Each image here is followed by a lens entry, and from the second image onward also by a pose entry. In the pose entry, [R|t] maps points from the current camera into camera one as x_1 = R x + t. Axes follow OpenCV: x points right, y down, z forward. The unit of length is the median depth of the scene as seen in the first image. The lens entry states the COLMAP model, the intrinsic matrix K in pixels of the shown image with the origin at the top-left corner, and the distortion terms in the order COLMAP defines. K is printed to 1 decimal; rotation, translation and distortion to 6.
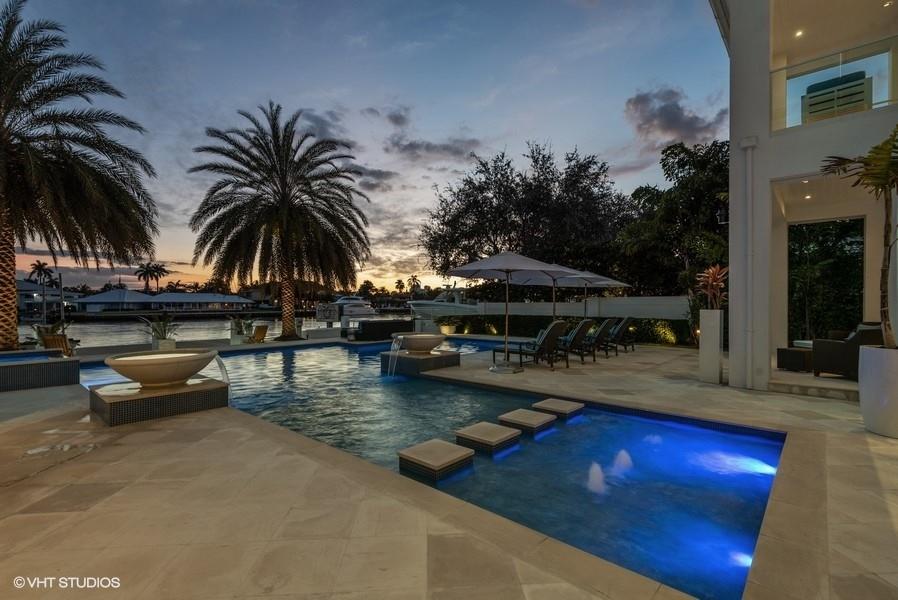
lens RADIAL K [[424.8, 0, 446.4], [0, 424.8, 307.5], [0, 0, 1]] dist [0.012977, -0.000273]
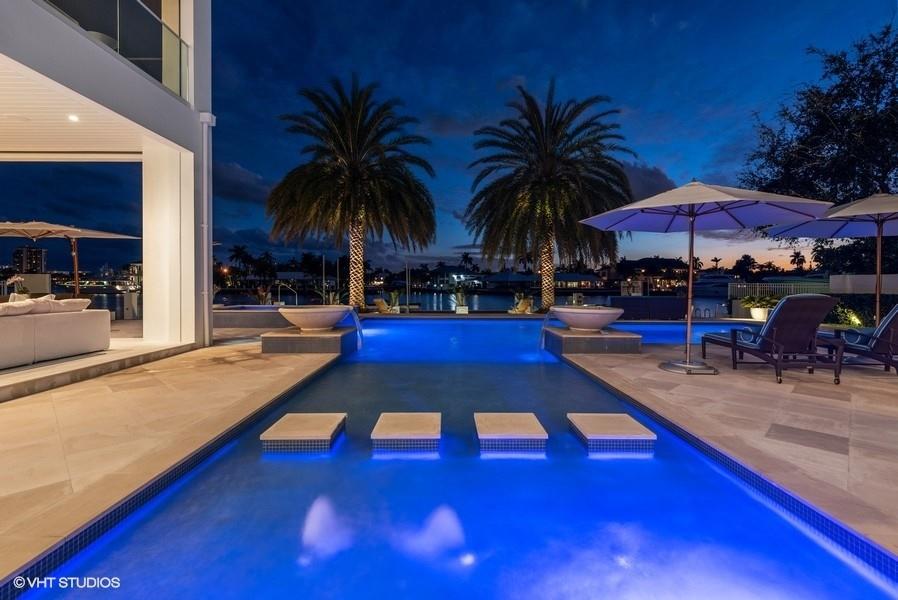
lens RADIAL K [[415.0, 0, 436.8], [0, 415.0, 284.5], [0, 0, 1]] dist [0.009968, -0.000748]
pose [[0.663822, 0.005474, -0.747870, 0.163036], [-0.010661, 0.999941, -0.002144, 0.011306], [0.747814, 0.009396, 0.663841, 0.132728]]
